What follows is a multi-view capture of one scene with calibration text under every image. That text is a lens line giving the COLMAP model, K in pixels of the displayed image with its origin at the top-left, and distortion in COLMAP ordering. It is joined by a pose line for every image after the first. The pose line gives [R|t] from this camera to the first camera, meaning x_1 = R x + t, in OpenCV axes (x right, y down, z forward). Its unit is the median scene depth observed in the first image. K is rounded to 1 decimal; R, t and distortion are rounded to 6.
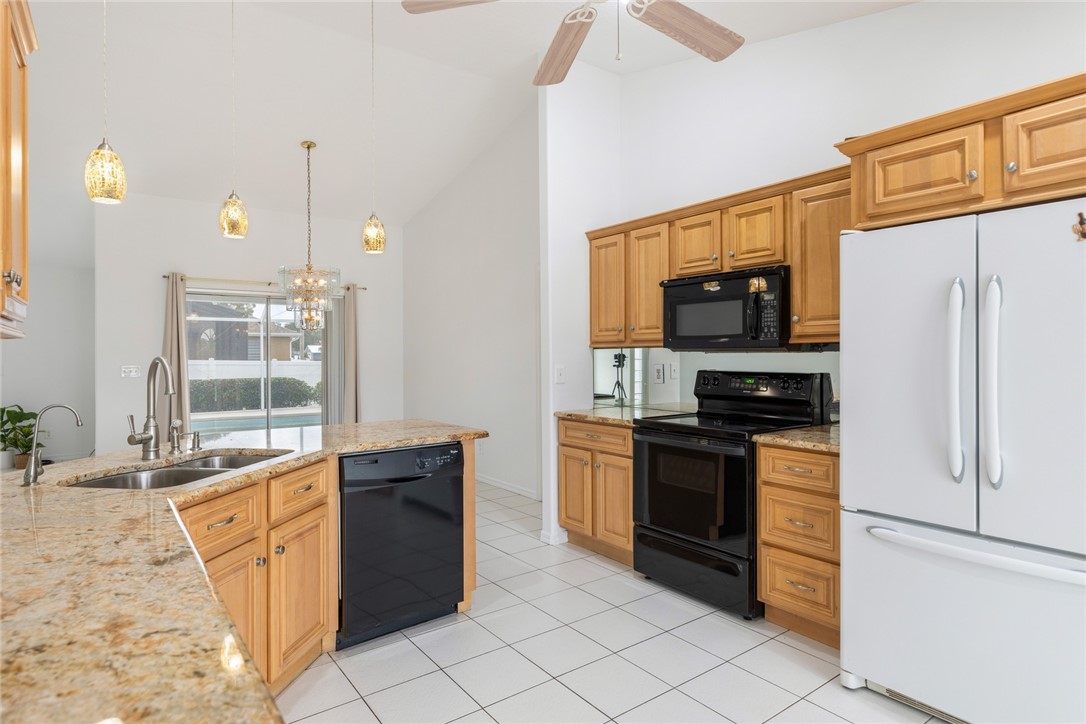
lens RADIAL K [[589.9, 0, 543.0], [0, 589.9, 362.0], [0, 0, 1]] dist [-0.001875, -0.000501]
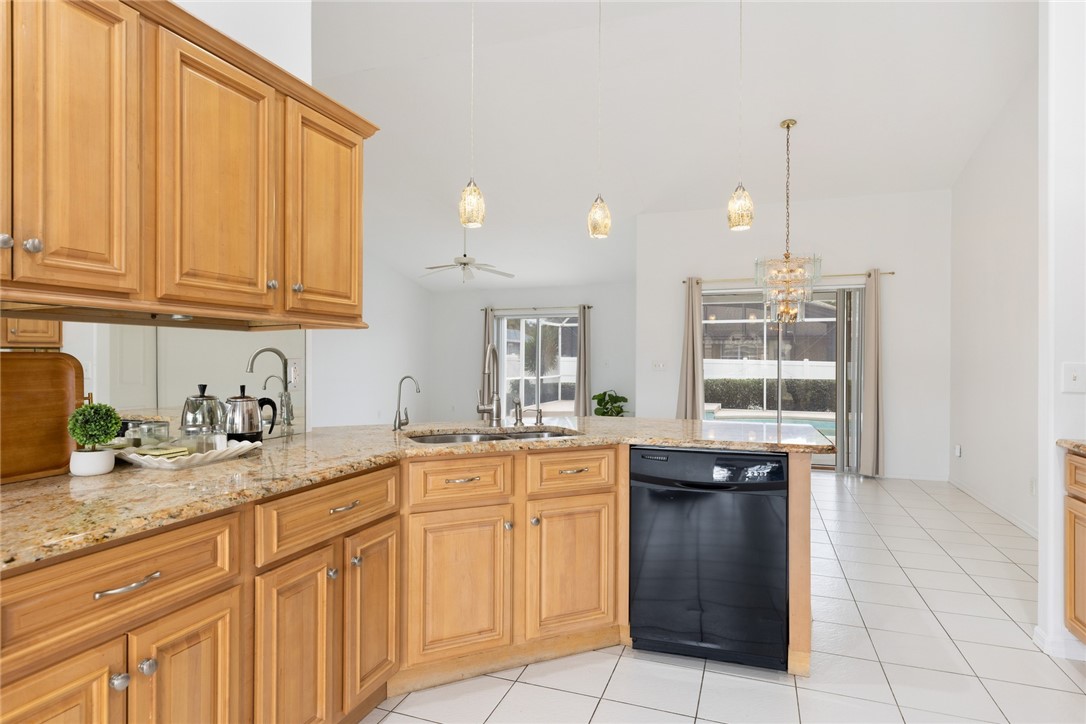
lens RADIAL K [[604.6, 0, 543.0], [0, 604.6, 362.0], [0, 0, 1]] dist [0.002115, 0.000896]
pose [[0.551535, 0.013169, -0.834048, 0.279365], [-0.017967, 0.999831, 0.003906, 0.013548], [0.833959, 0.012831, 0.551678, 0.232769]]
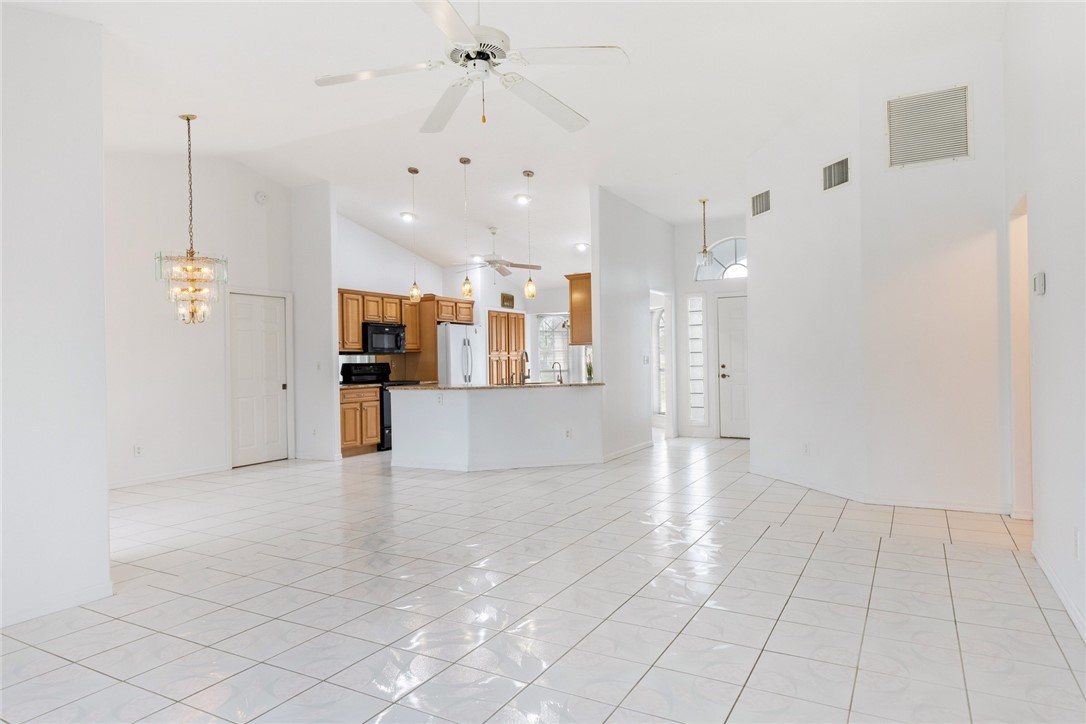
lens RADIAL K [[677.6, 0, 543.0], [0, 677.6, 362.0], [0, 0, 1]] dist [0.003089, 0.000540]
pose [[-0.415741, 0.011581, 0.909409, -2.306916], [0.027531, 0.999621, -0.000144, 0.030480], [-0.909066, 0.024977, -0.415902, 1.401442]]
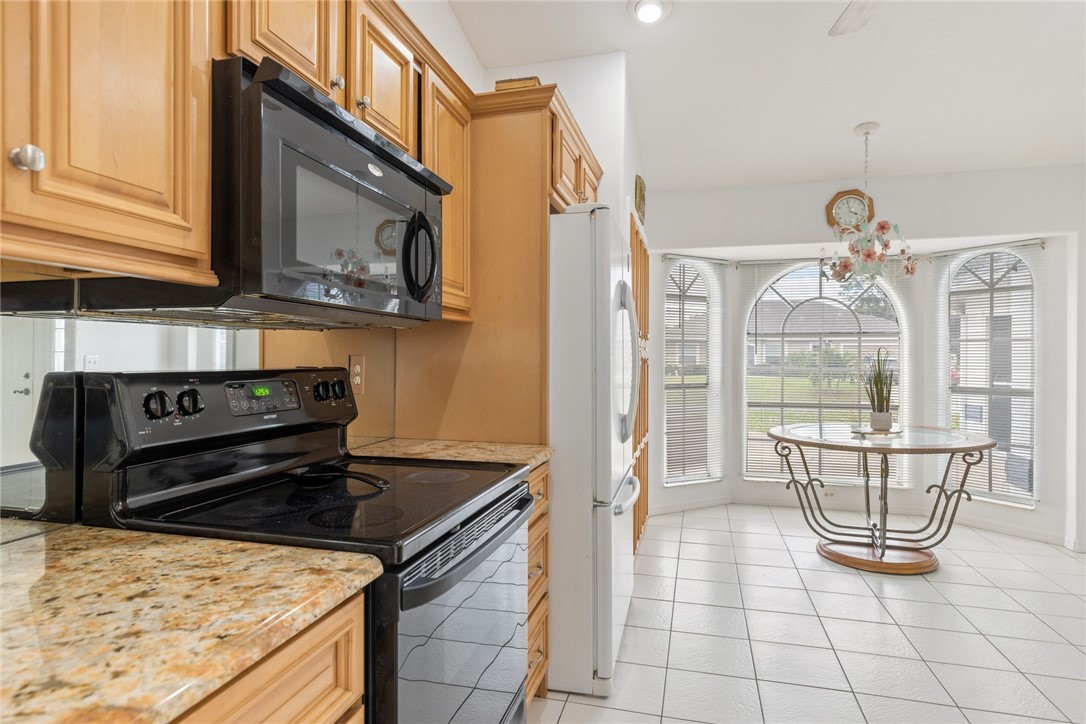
lens RADIAL K [[630.9, 0, 543.0], [0, 630.9, 362.0], [0, 0, 1]] dist [0.000797, 0.000226]
pose [[-0.634220, -0.000431, 0.773153, -0.112375], [0.007815, 0.999945, 0.006967, 0.008331], [-0.773113, 0.010461, -0.634182, 1.038428]]
